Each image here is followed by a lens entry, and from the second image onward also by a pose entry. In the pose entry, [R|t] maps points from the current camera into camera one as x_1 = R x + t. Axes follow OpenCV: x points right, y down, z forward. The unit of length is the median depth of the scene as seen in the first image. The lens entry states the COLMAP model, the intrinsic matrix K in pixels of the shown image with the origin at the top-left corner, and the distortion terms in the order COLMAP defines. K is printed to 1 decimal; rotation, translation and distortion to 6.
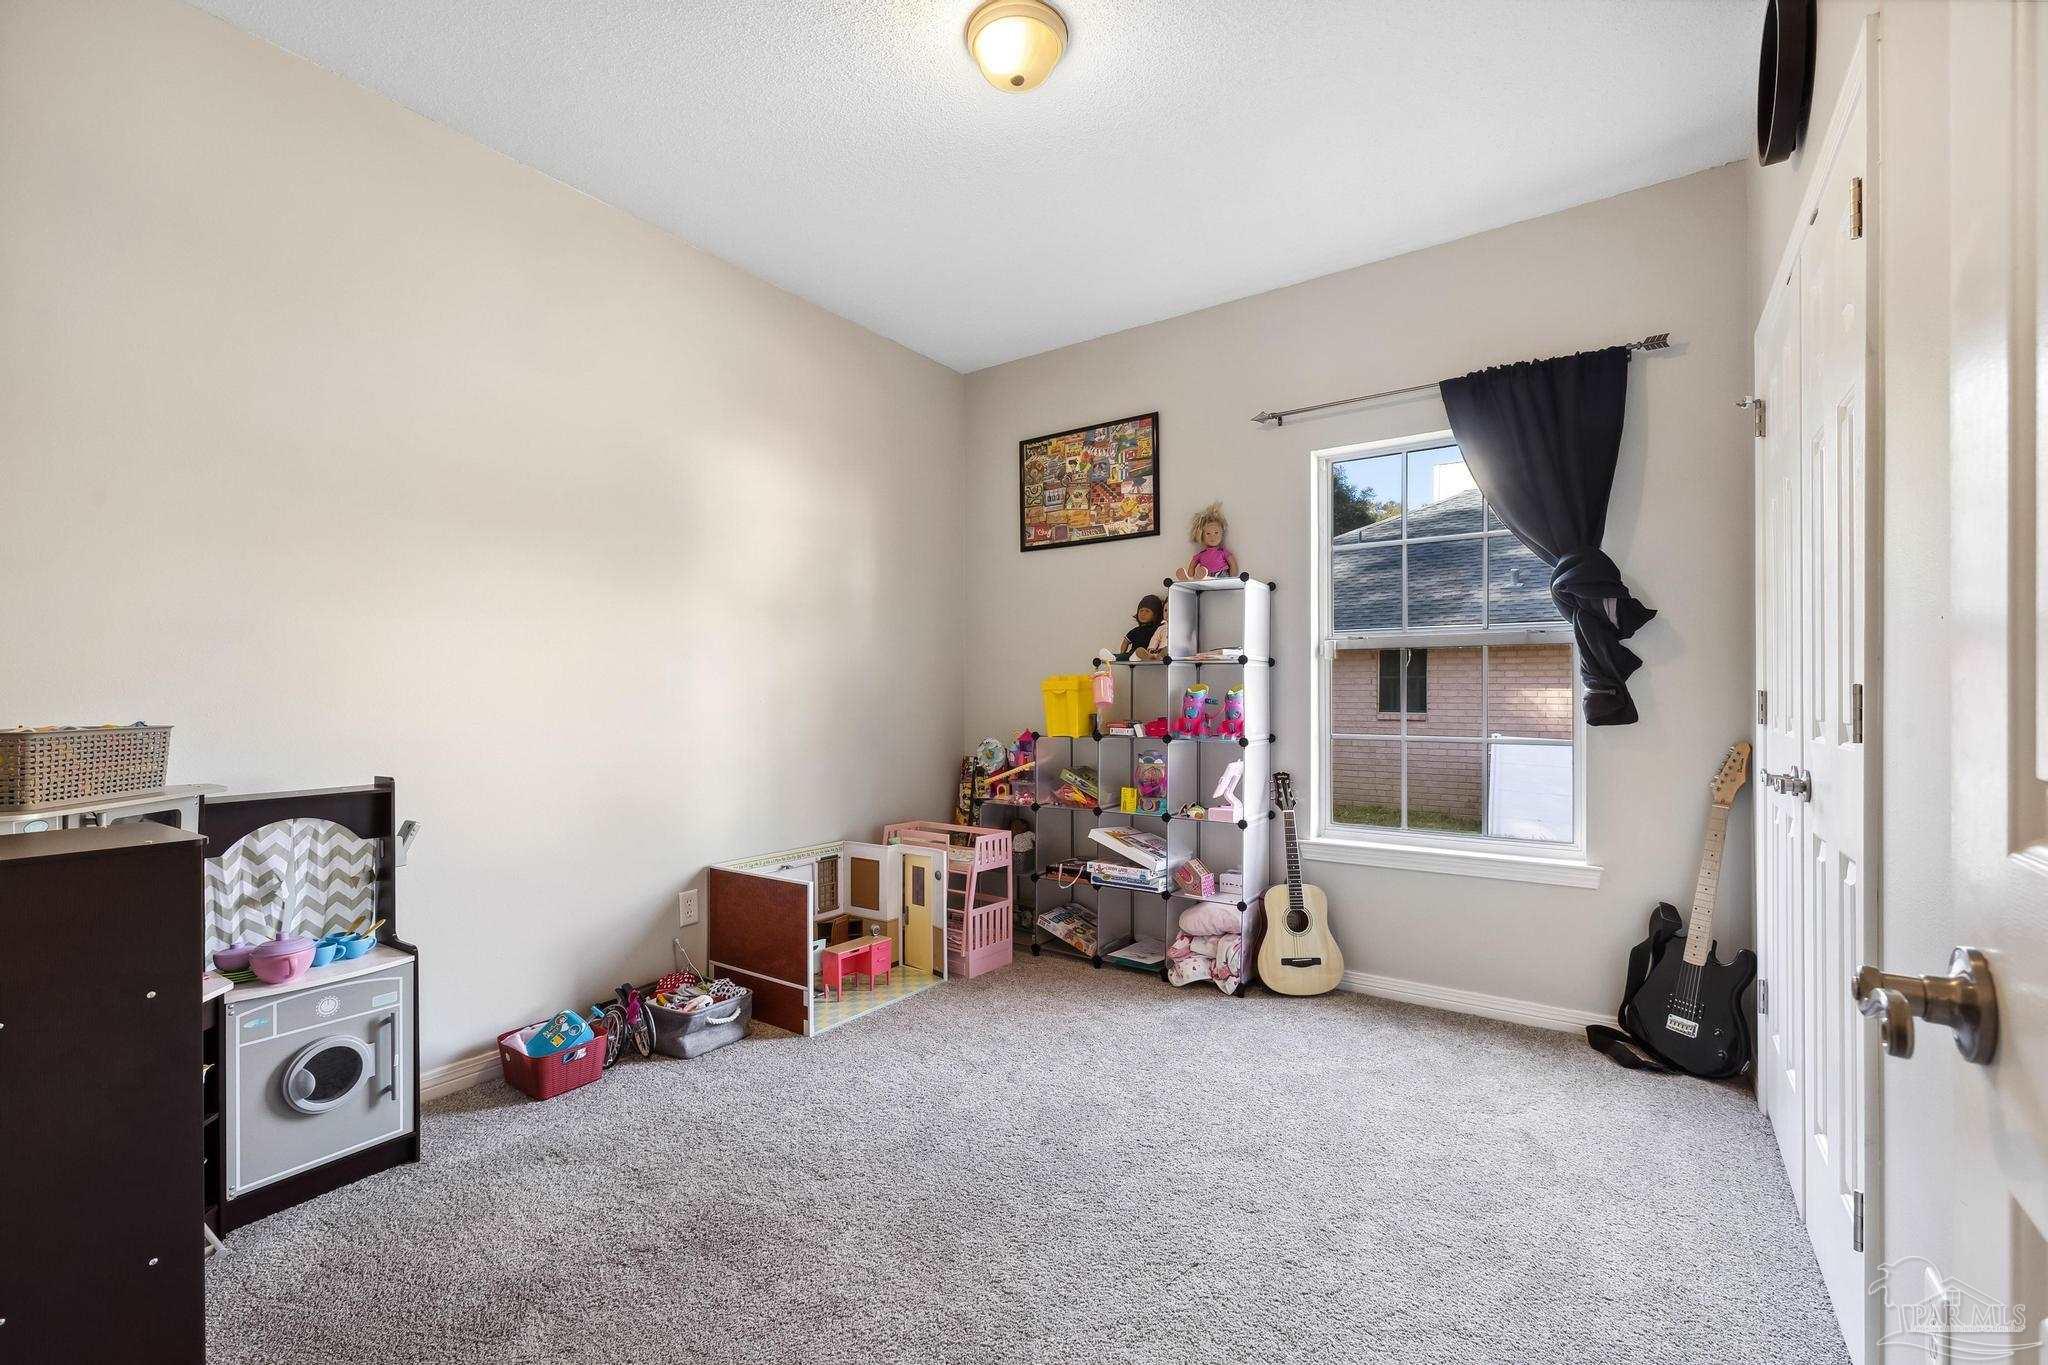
lens RADIAL K [[865.5, 0, 1023.3], [0, 865.5, 686.4], [0, 0, 1]] dist [-0.000034, 0.000419]
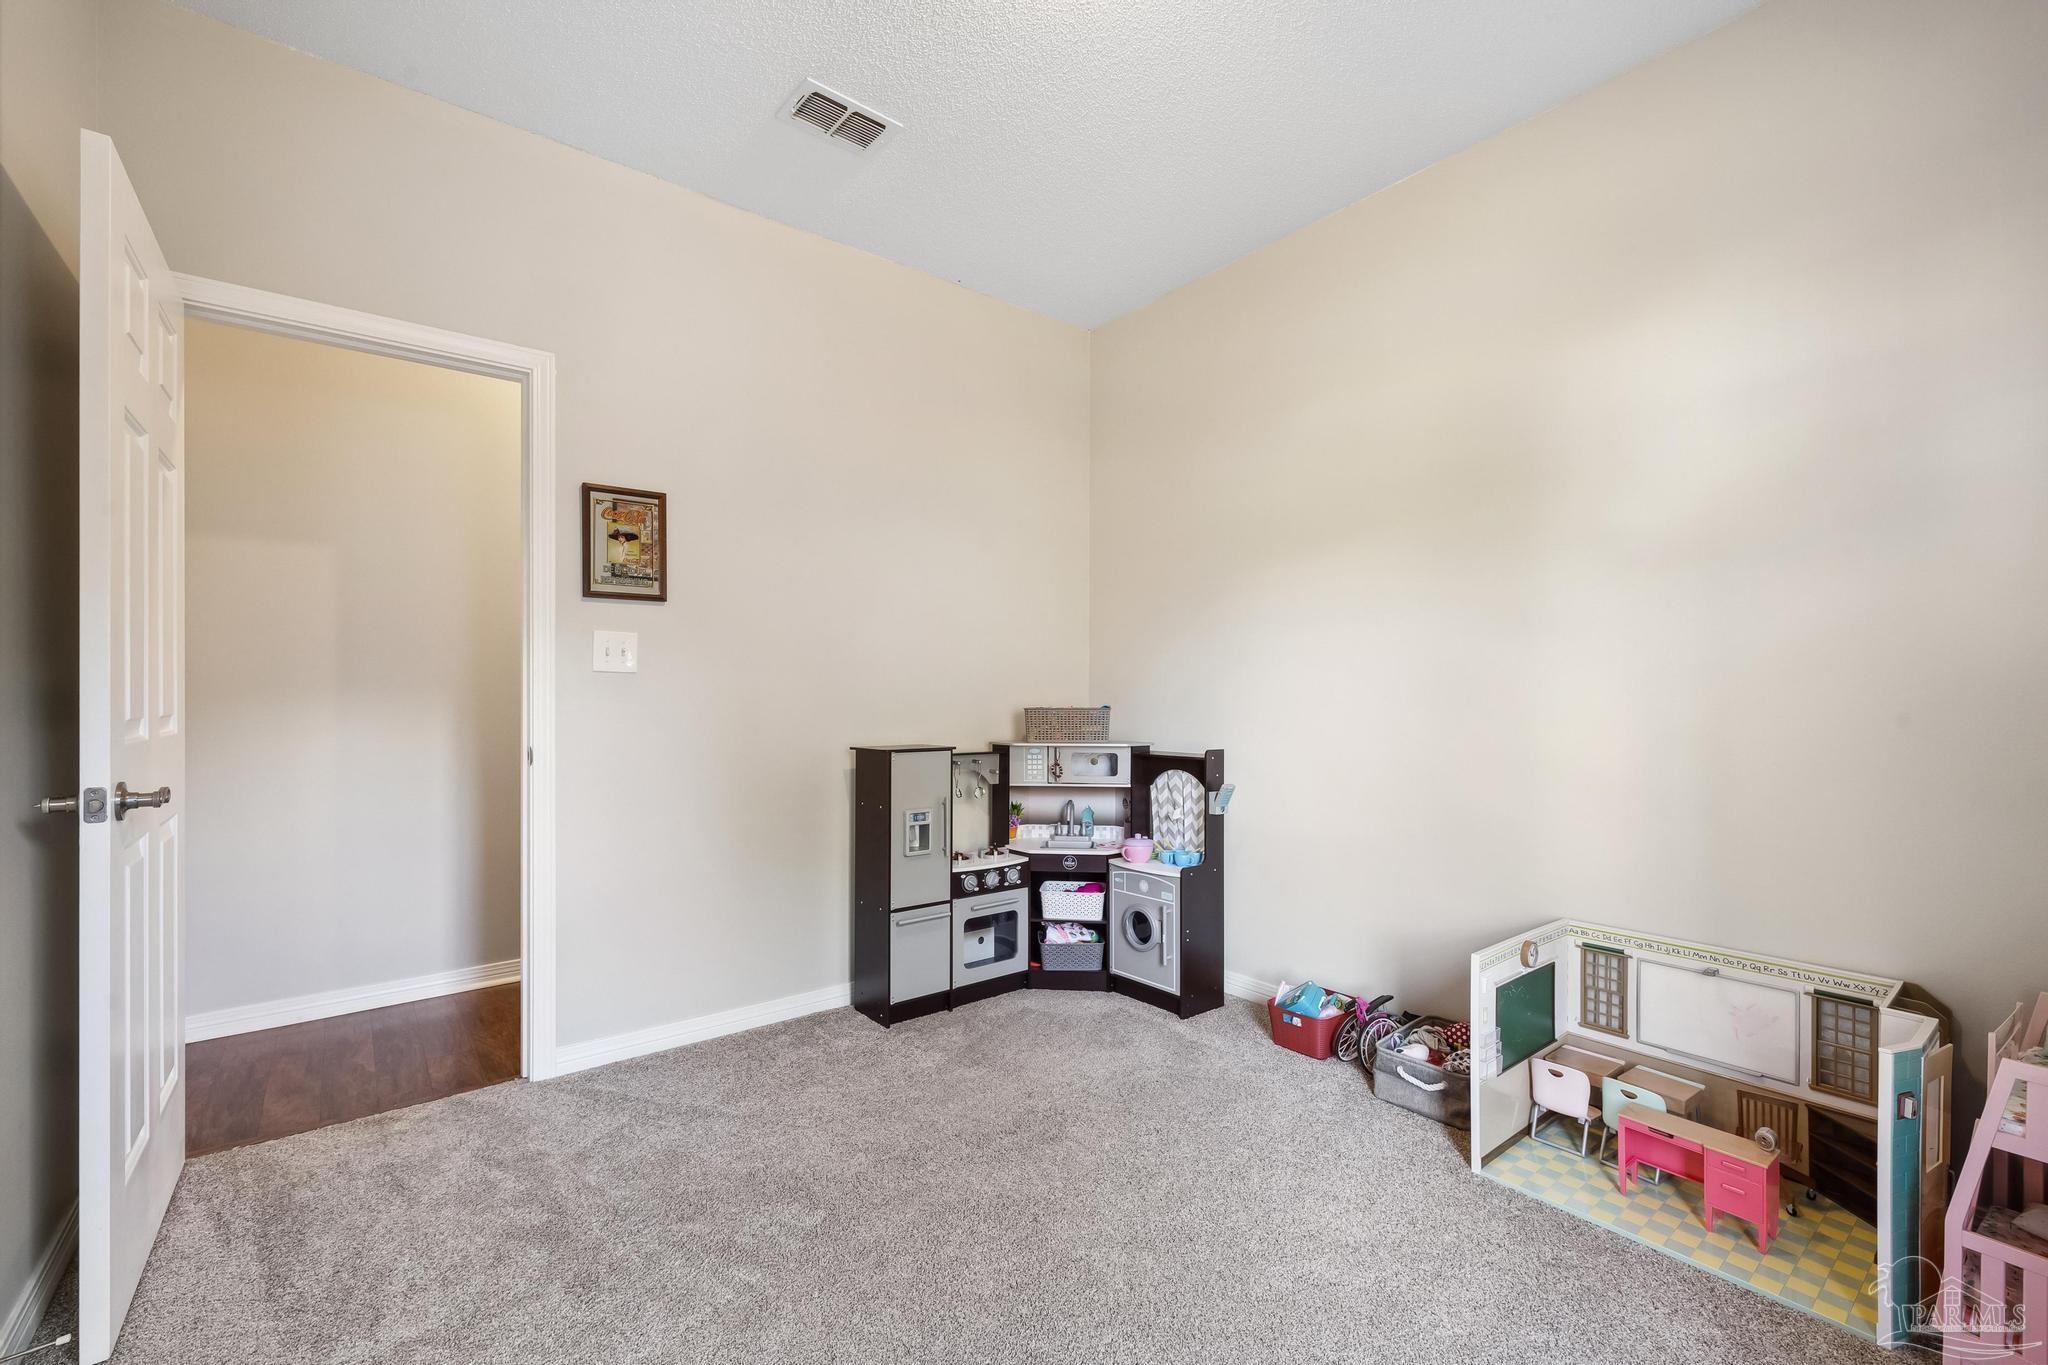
lens RADIAL K [[865.5, 0, 1022.8], [0, 865.5, 696.3], [0, 0, 1]] dist [-0.000034, 0.000419]
pose [[-0.273614, 0.000339, -0.961839, 0.746684], [0.001984, 0.999998, -0.000212, 0.018874], [0.961837, -0.001966, -0.273614, 1.154475]]
